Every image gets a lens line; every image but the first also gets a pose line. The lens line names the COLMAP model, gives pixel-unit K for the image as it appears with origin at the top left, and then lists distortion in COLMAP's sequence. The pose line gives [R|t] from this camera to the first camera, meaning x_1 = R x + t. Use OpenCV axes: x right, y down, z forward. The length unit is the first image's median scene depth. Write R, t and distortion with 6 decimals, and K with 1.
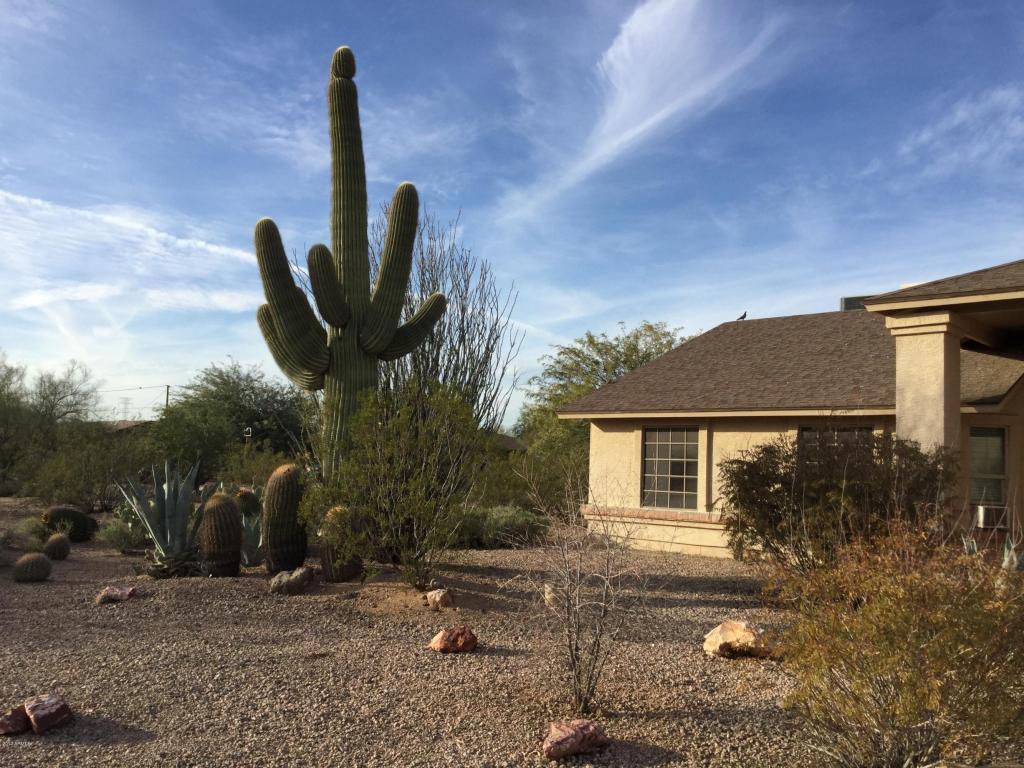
lens RADIAL K [[923.5, 0, 512.0], [0, 923.5, 387.9], [0, 0, 1]] dist [0.087606, -0.155396]
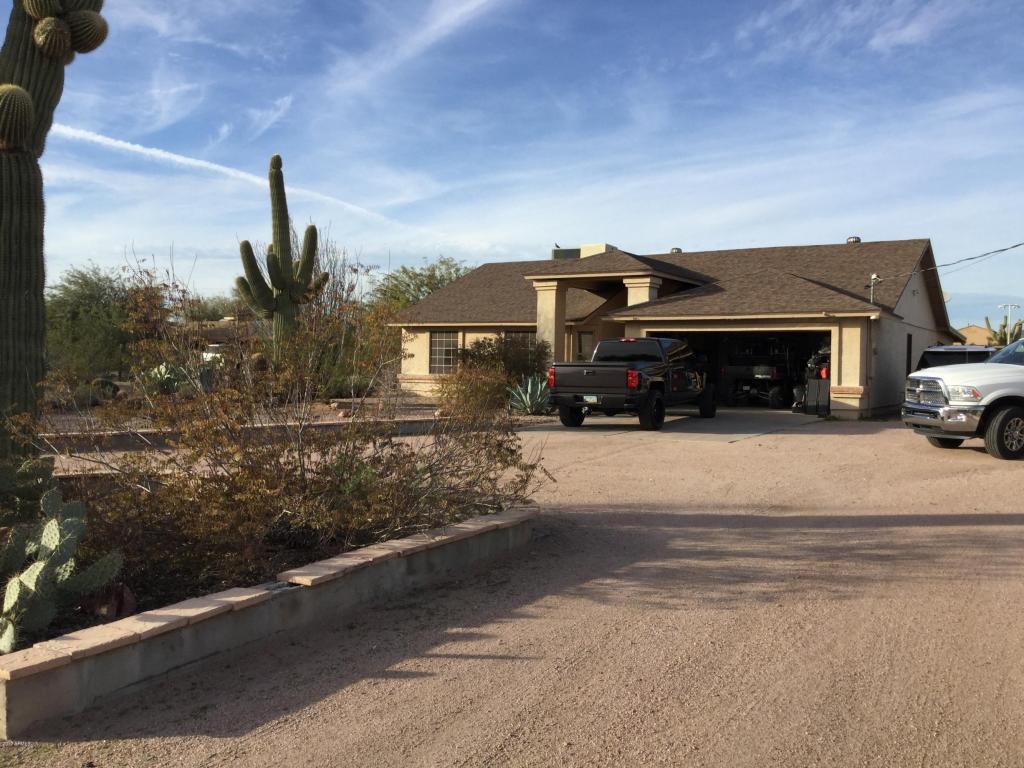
lens RADIAL K [[923.5, 0, 504.5], [0, 923.5, 392.0], [0, 0, 1]] dist [0.087606, -0.155396]
pose [[0.984350, -0.022511, 0.174783, -0.036915], [0.000318, 0.992034, 0.125974, -0.068883], [-0.176226, -0.123947, 0.976515, -0.842718]]
